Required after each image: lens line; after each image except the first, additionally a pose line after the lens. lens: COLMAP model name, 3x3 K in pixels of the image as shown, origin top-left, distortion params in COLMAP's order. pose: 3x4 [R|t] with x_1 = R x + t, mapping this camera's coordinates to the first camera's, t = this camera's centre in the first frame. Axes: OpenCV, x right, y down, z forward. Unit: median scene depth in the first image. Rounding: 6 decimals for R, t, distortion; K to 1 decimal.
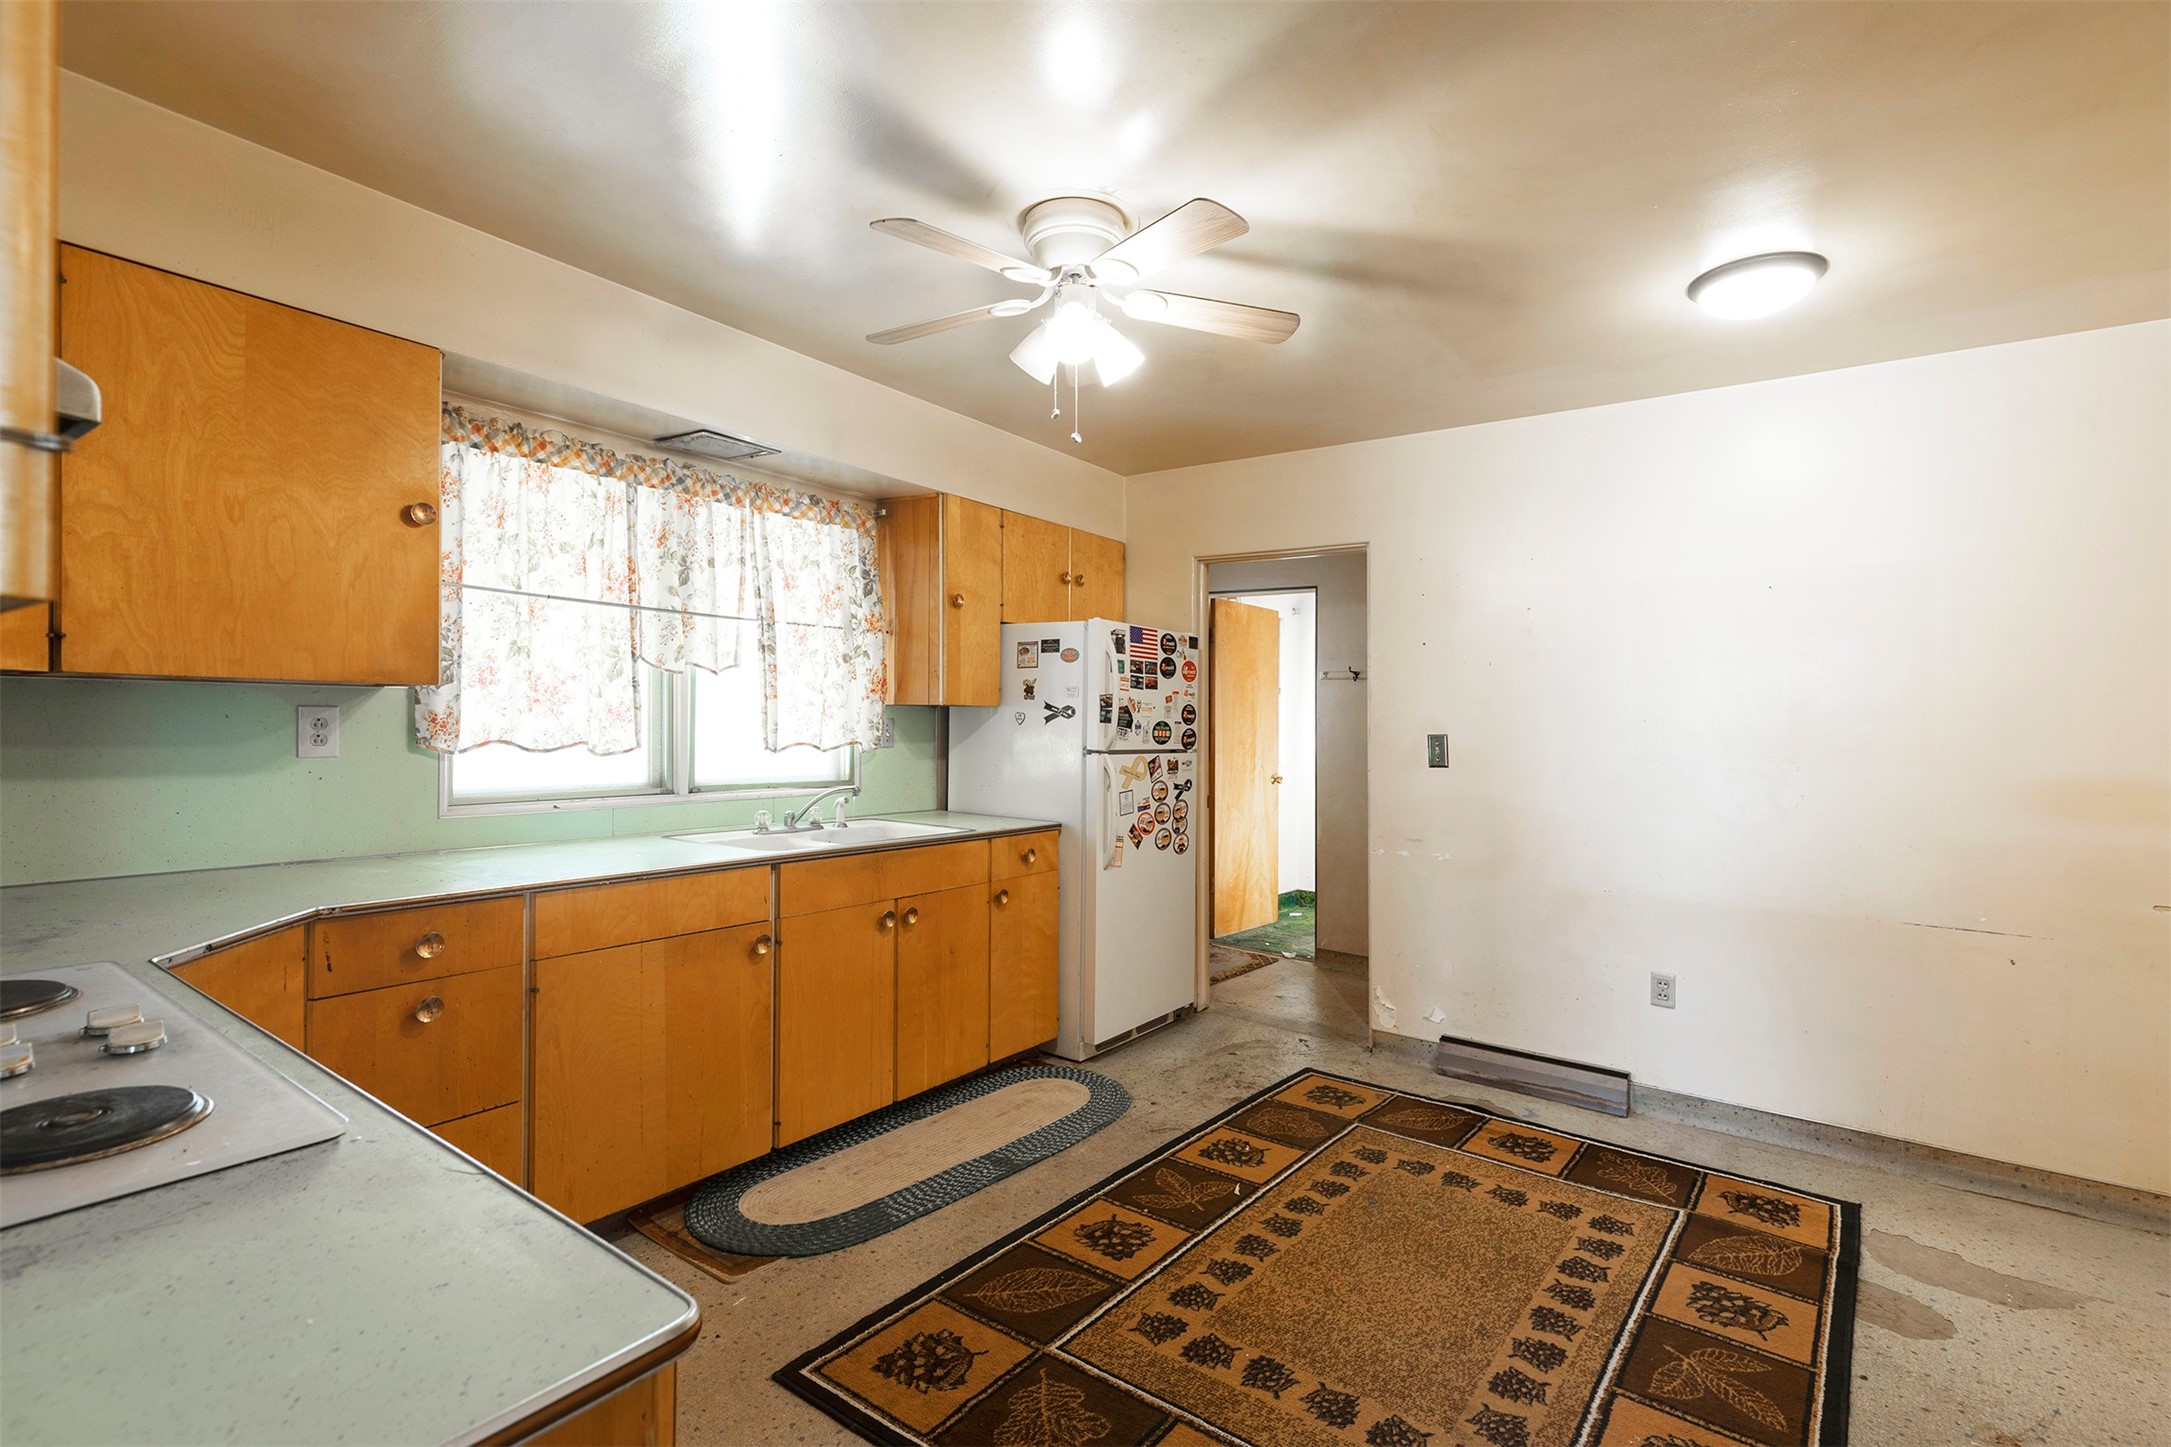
lens RADIAL K [[996.4, 0, 1078.9], [0, 996.4, 688.1], [0, 0, 1]] dist [0.015019, -0.000242]
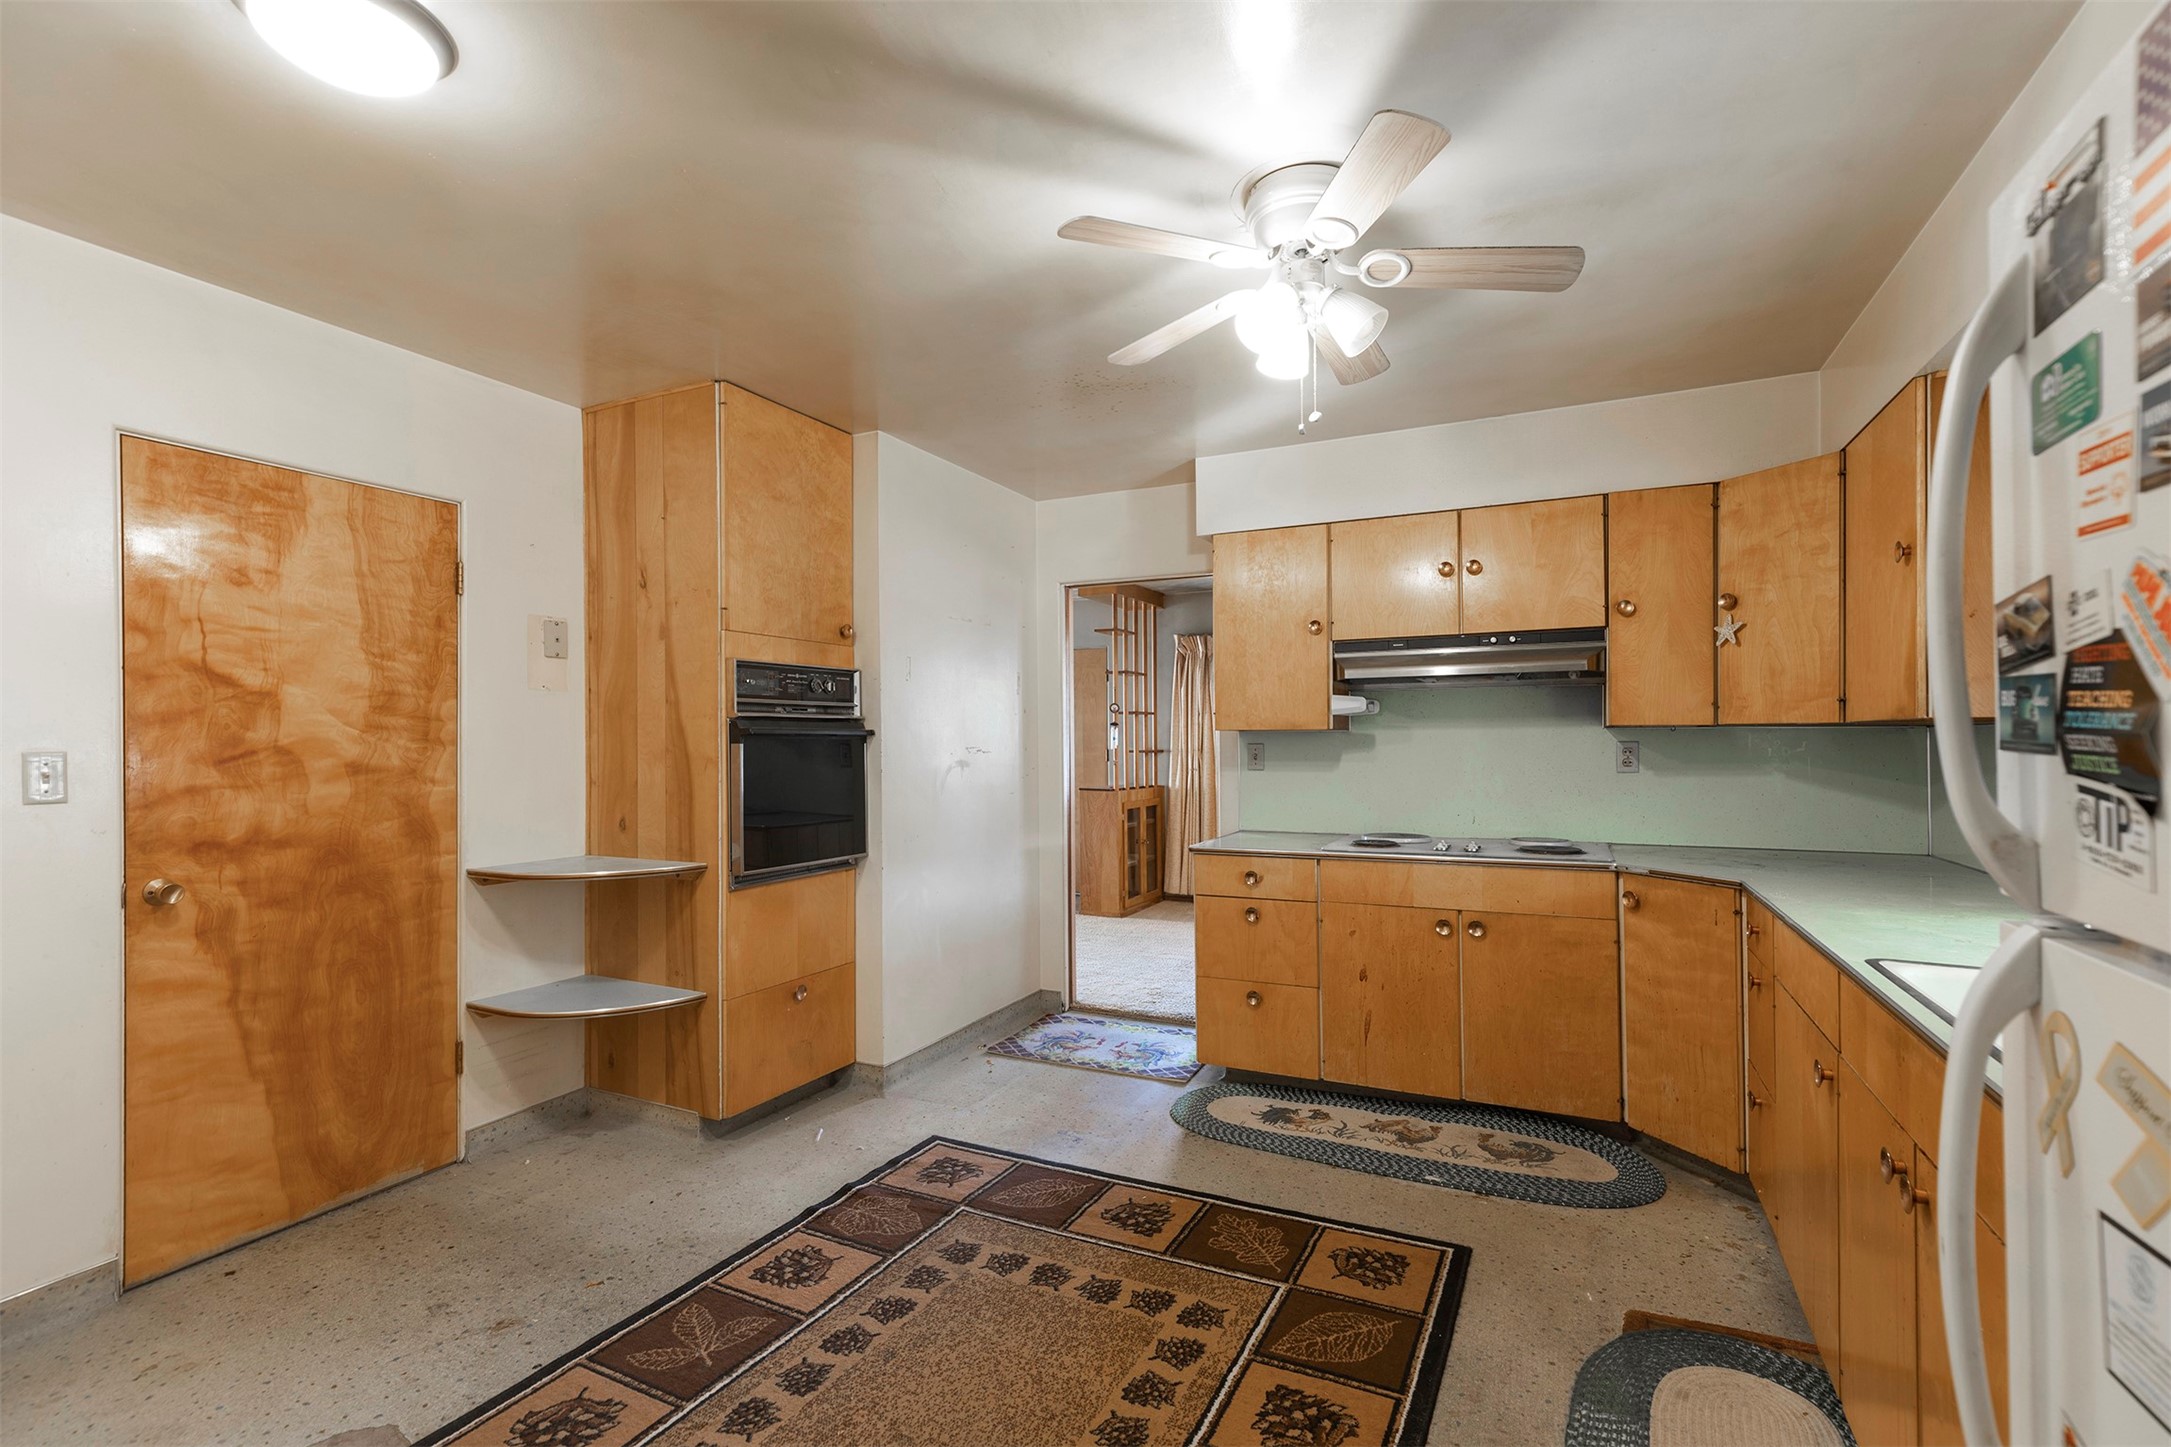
lens RADIAL K [[971.2, 0, 1088.0], [0, 971.2, 736.7], [0, 0, 1]] dist [0.013889, -0.000005]
pose [[-0.980532, -0.019065, -0.195433, 0.283270], [-0.012299, 0.999284, -0.035777, 0.045574], [0.195975, -0.032677, -0.980064, 1.381028]]
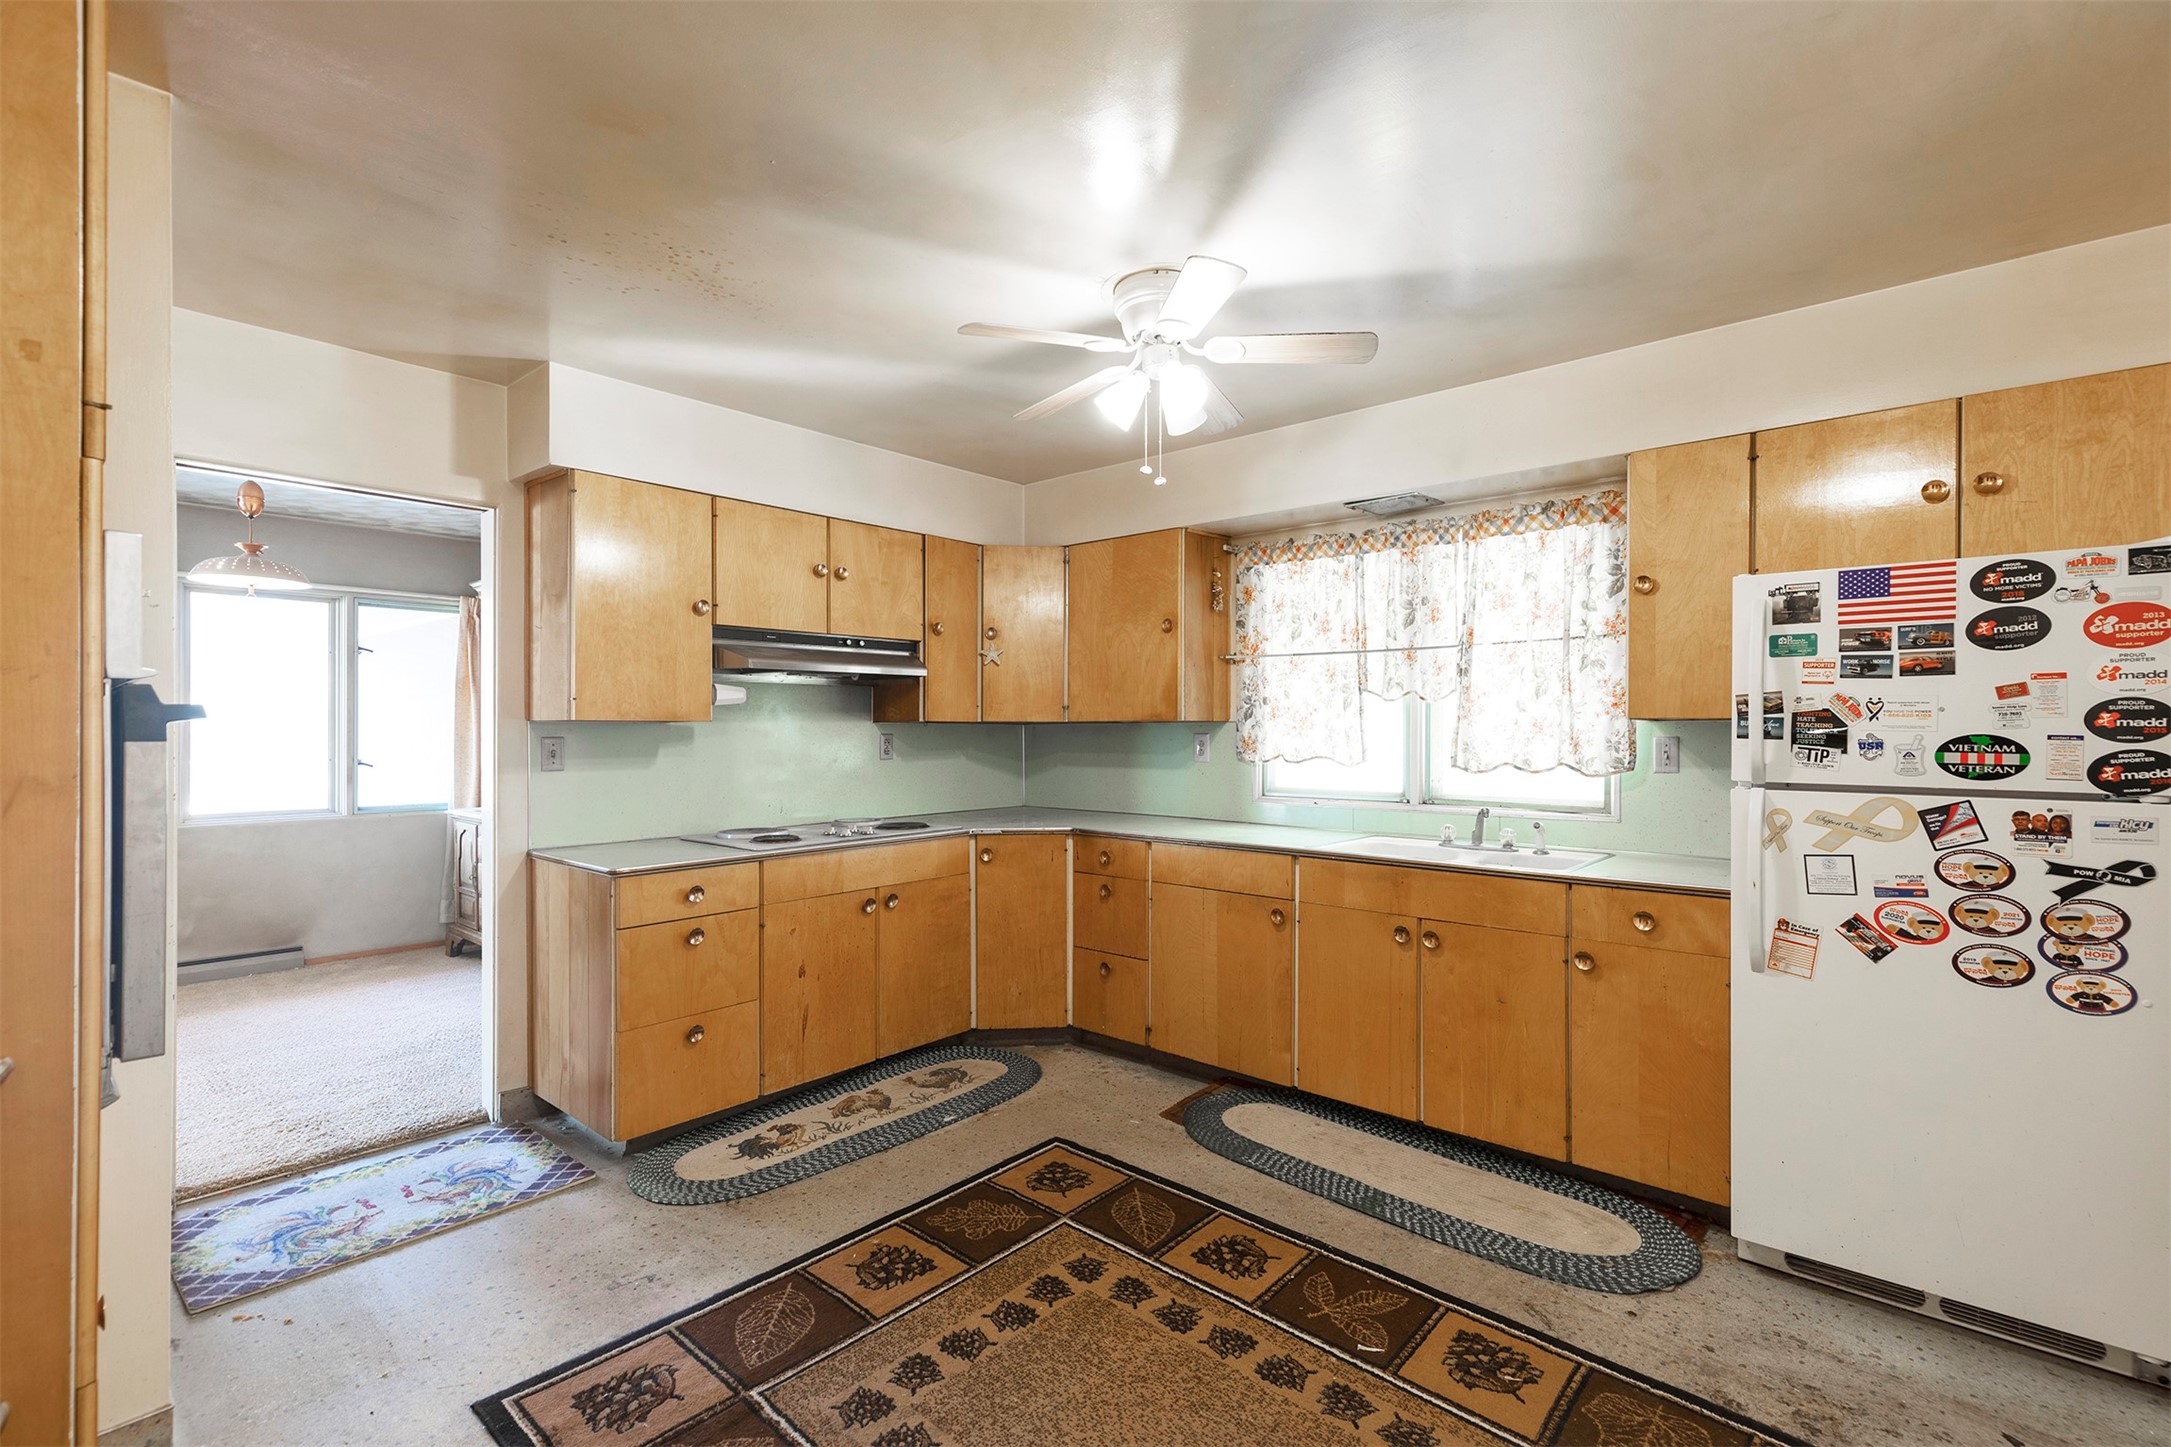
lens RADIAL K [[975.4, 0, 1085.5], [0, 975.4, 723.5], [0, 0, 1]] dist [0.012014, -0.000232]
pose [[-0.086153, -0.028956, -0.995861, 0.827425], [0.029089, 0.999078, -0.031566, 0.039476], [0.995857, -0.031688, -0.085231, 0.767025]]
